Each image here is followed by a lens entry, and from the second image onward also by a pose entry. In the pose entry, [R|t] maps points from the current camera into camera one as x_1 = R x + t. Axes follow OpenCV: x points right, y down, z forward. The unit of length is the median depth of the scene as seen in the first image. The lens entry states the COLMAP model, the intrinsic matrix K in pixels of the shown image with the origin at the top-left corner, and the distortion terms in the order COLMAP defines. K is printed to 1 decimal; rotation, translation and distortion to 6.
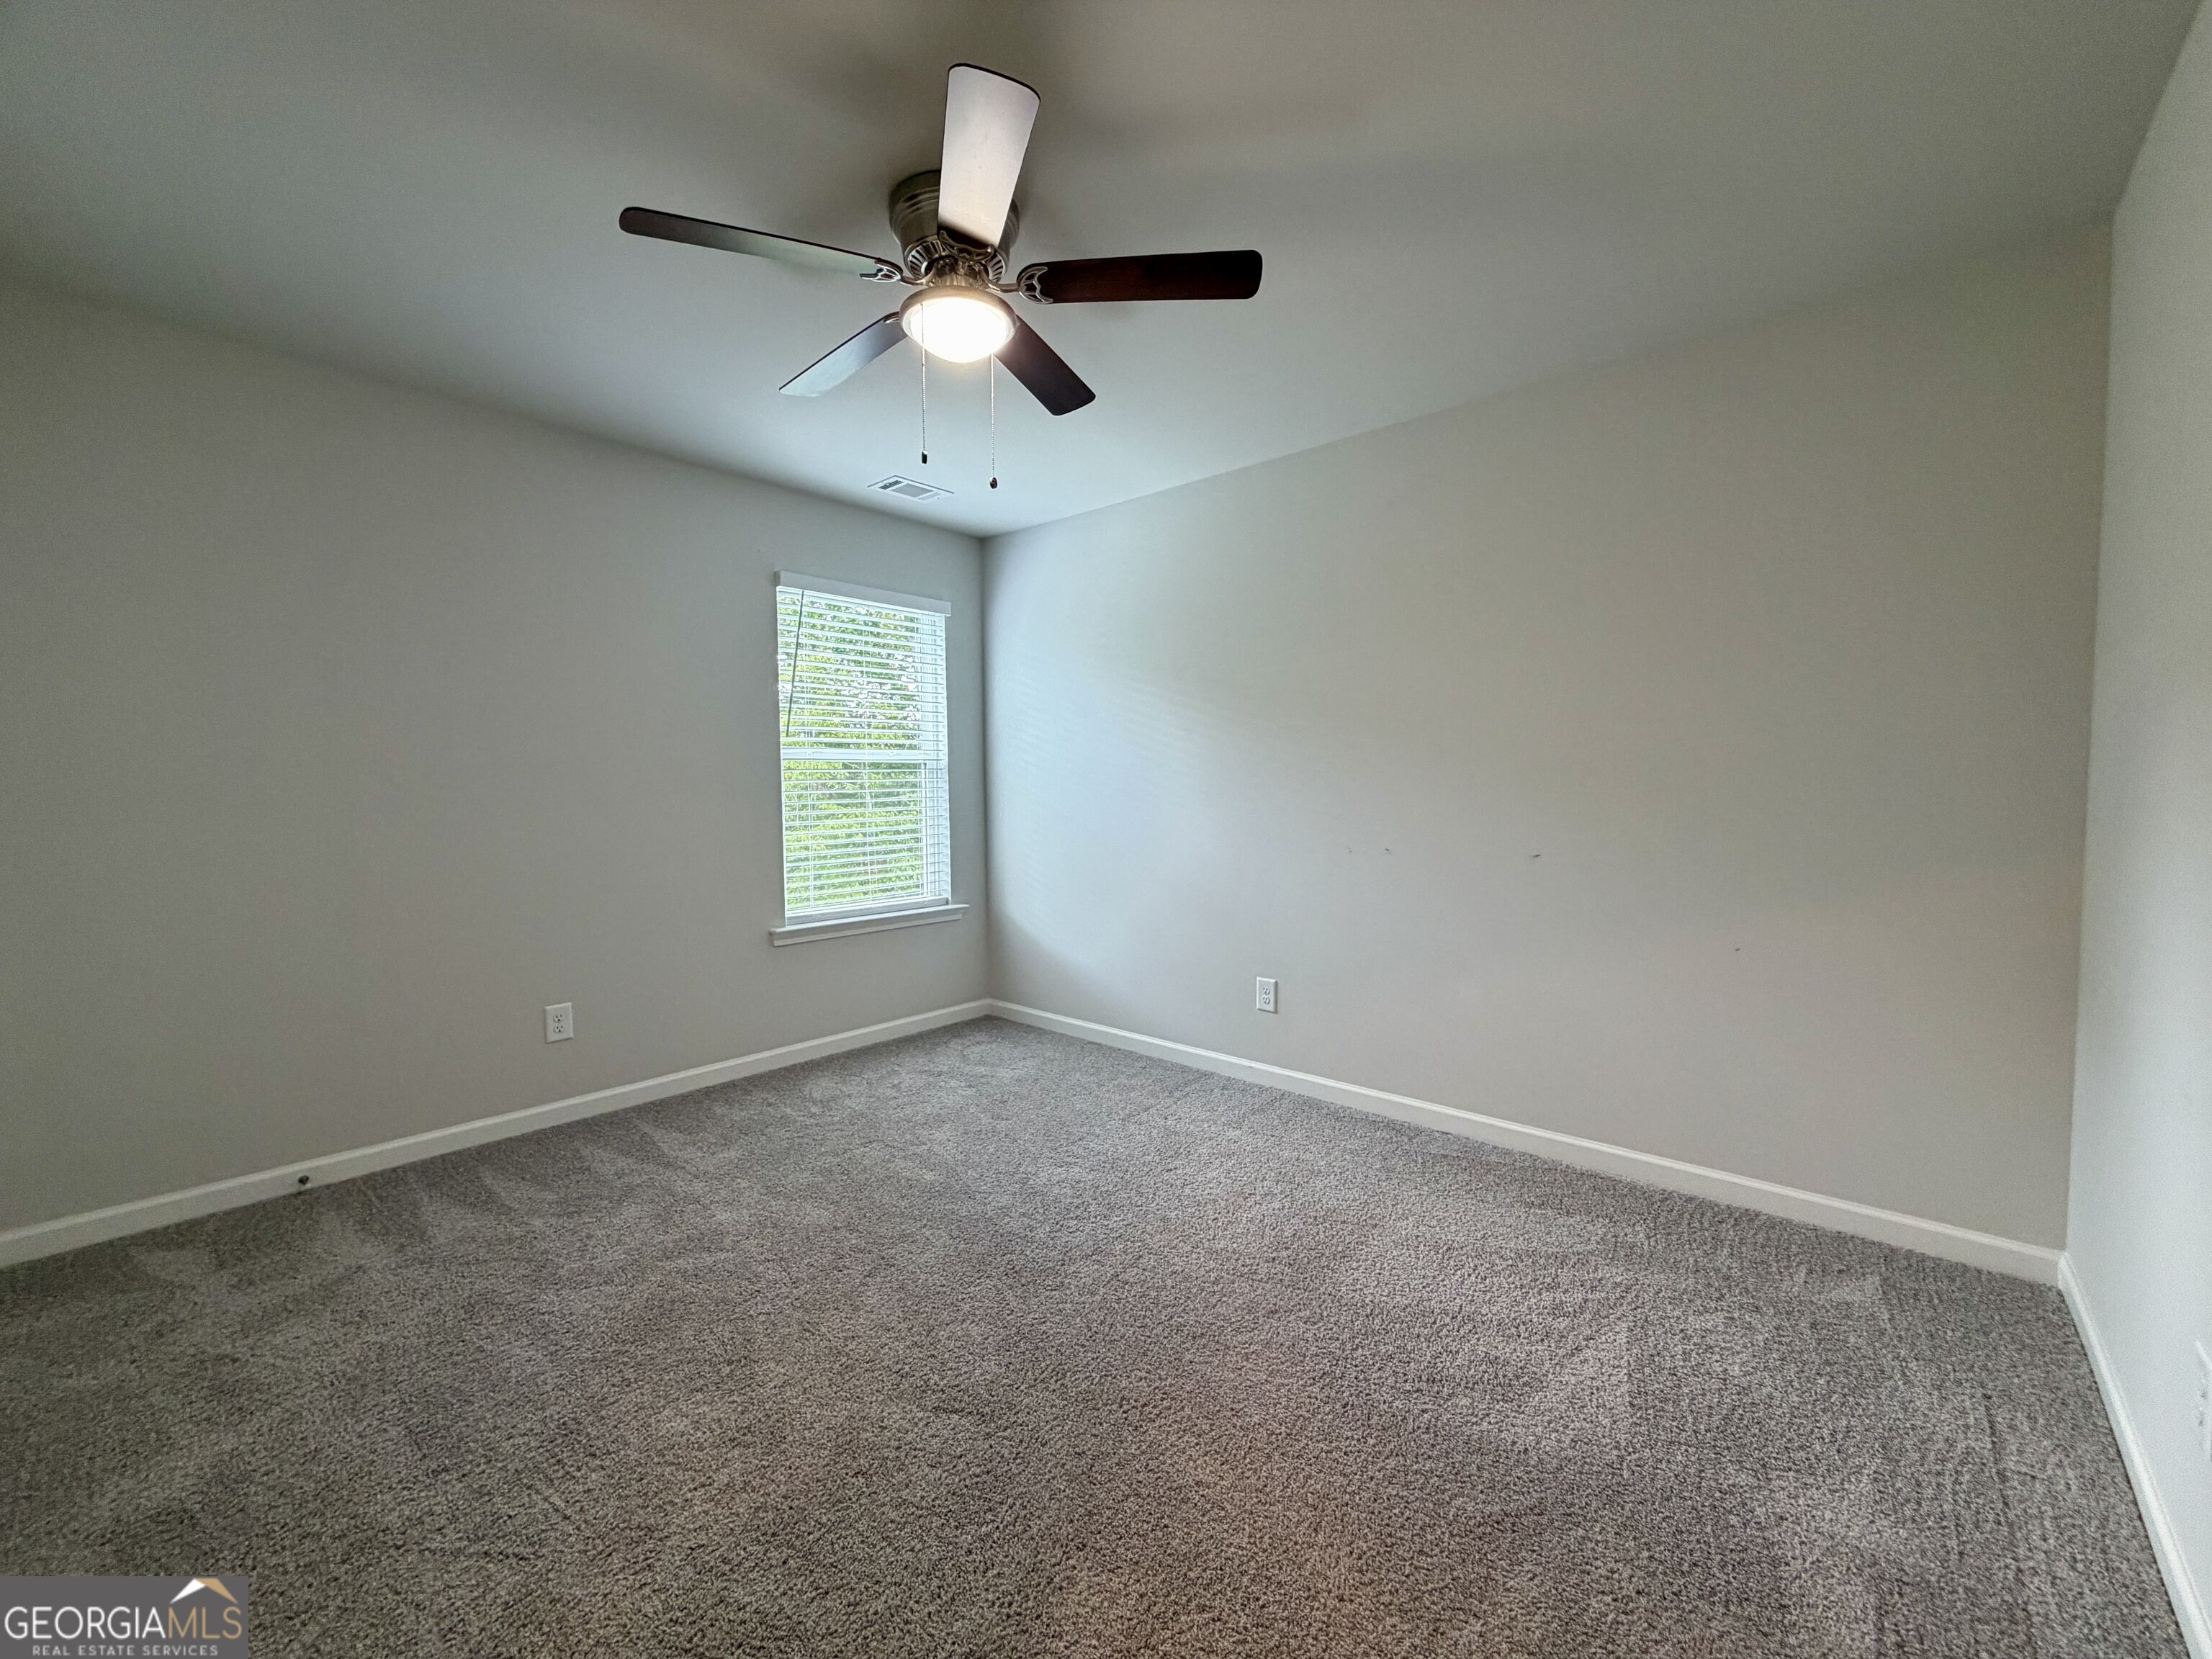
lens RADIAL K [[880.5, 0, 1120.2], [0, 880.5, 838.7], [0, 0, 1]] dist [0.000427, 0.000583]
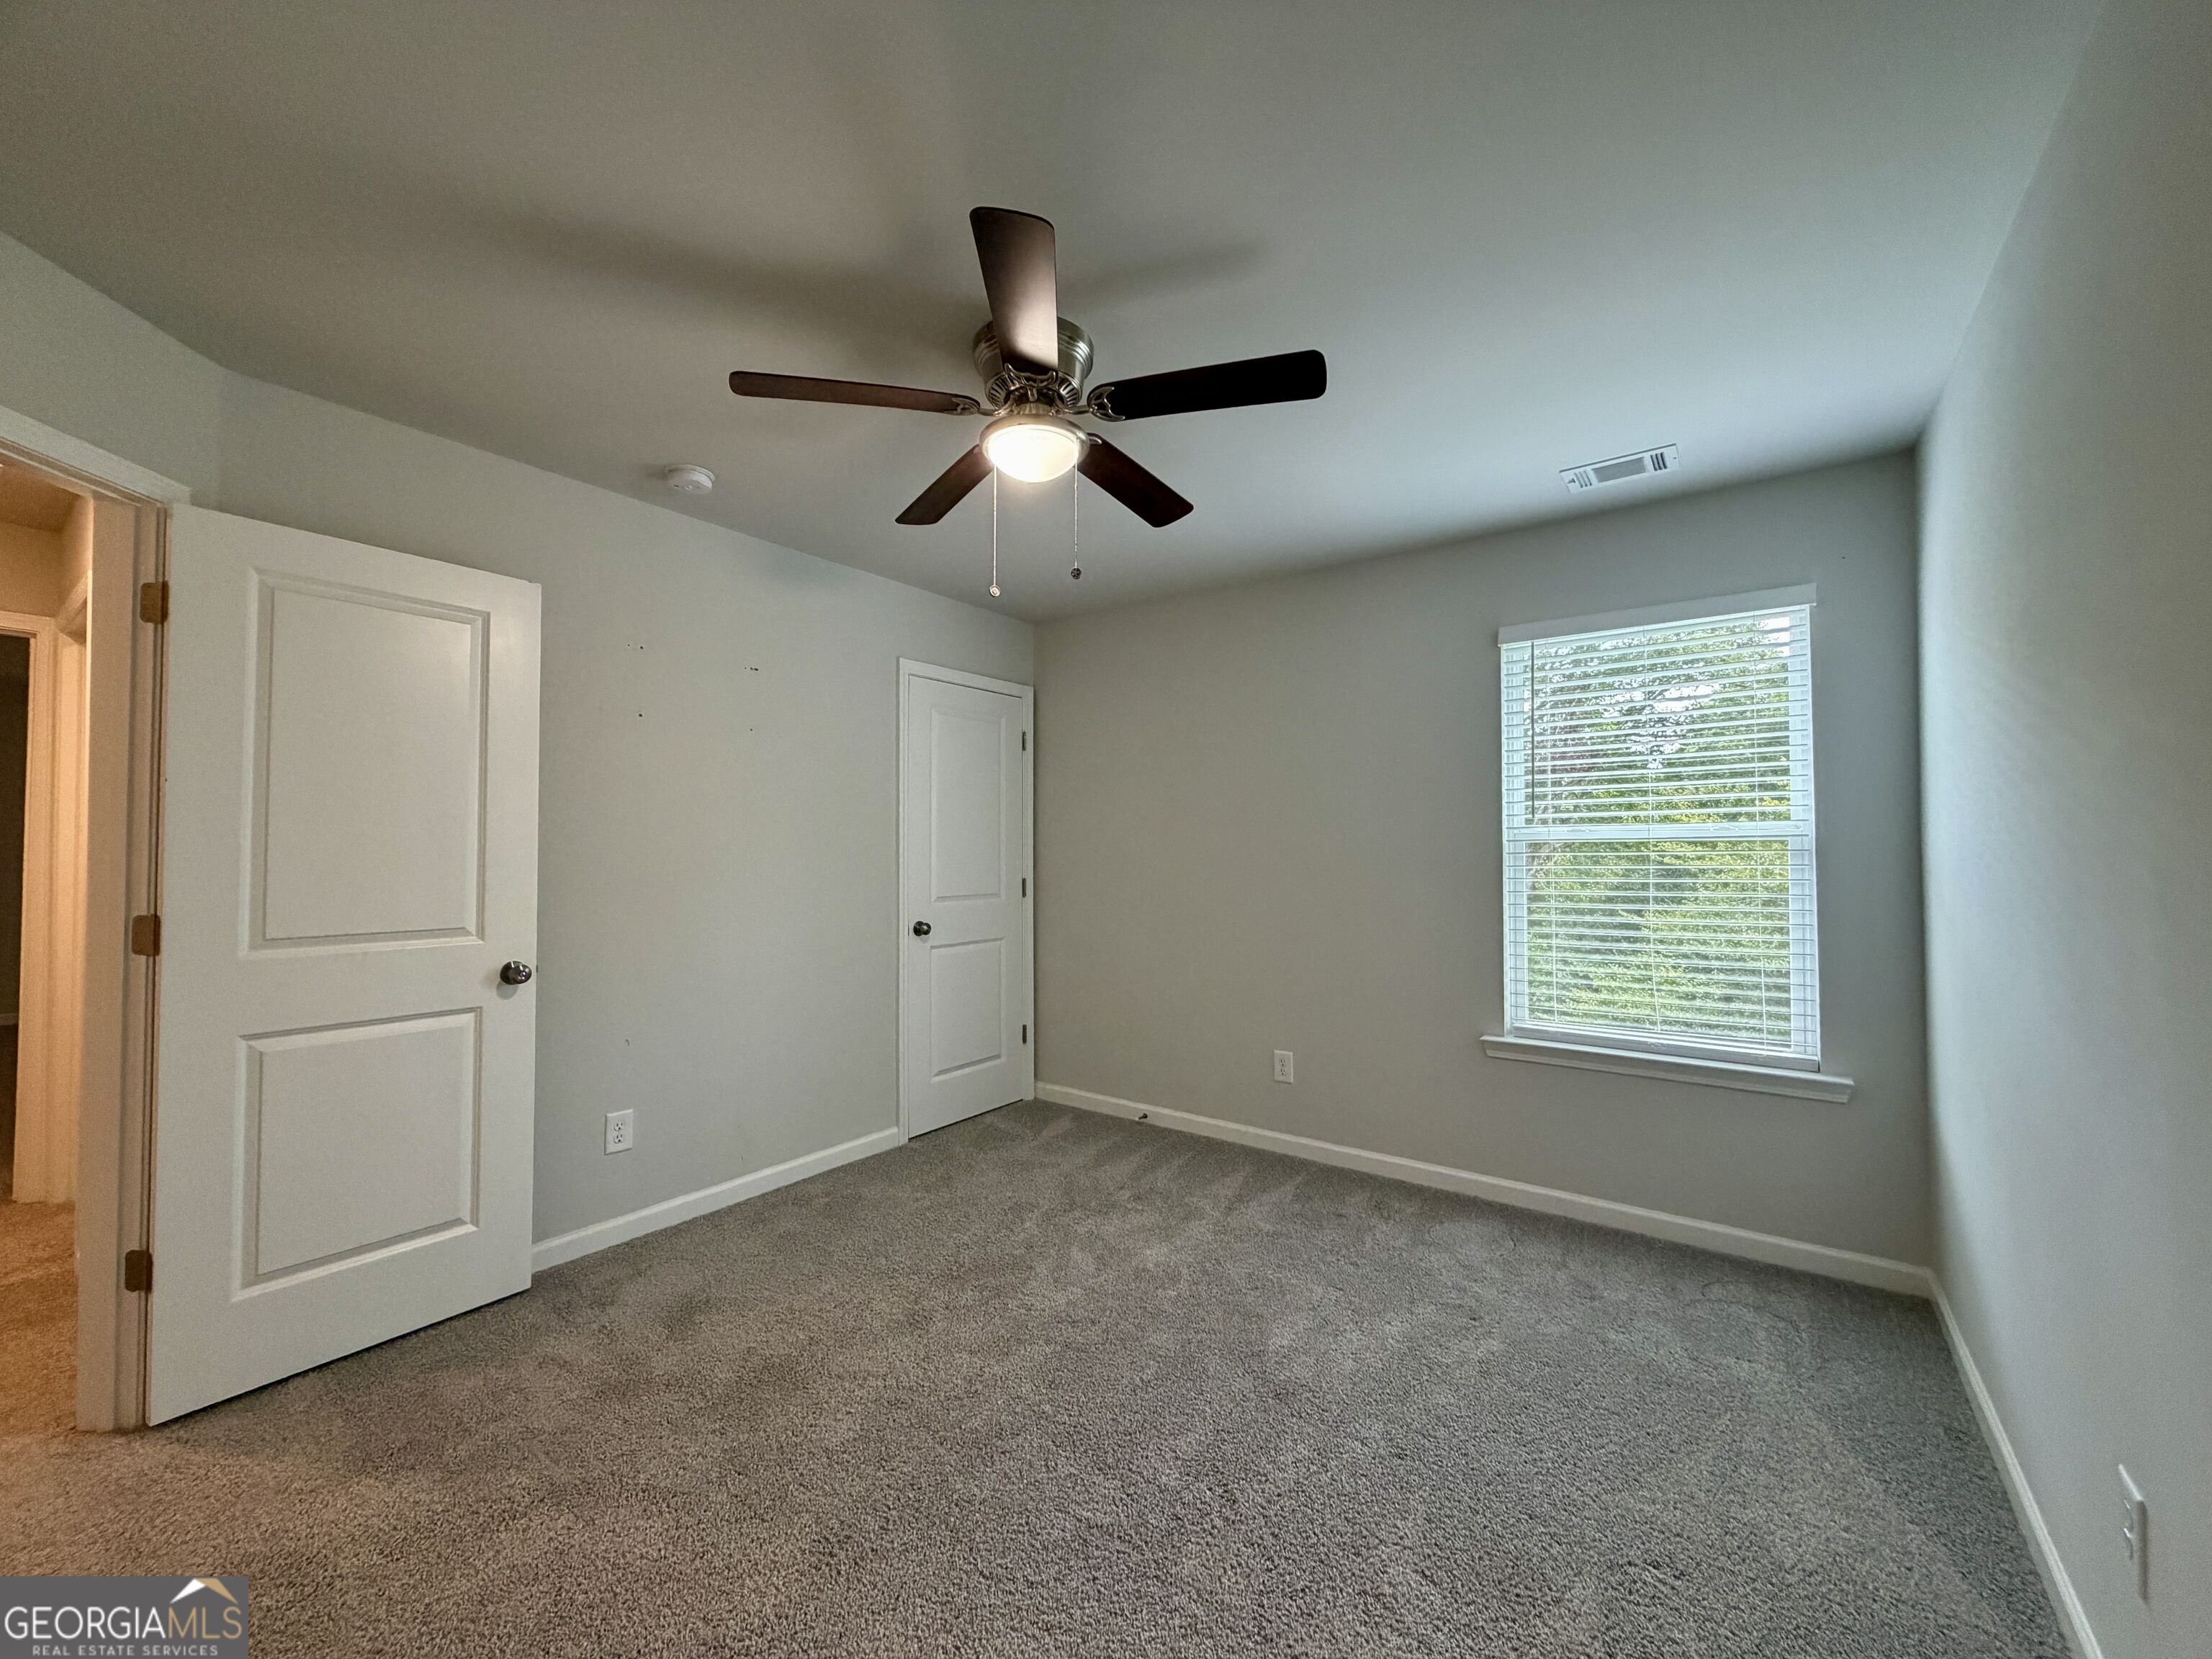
lens RADIAL K [[880.5, 0, 1093.2], [0, 880.5, 836.3], [0, 0, 1]] dist [0.000427, 0.000583]
pose [[0.081057, -0.019219, -0.996524, 0.441649], [-0.071305, 0.997140, -0.025031, -0.043548], [0.994156, 0.073086, 0.079455, 0.523646]]
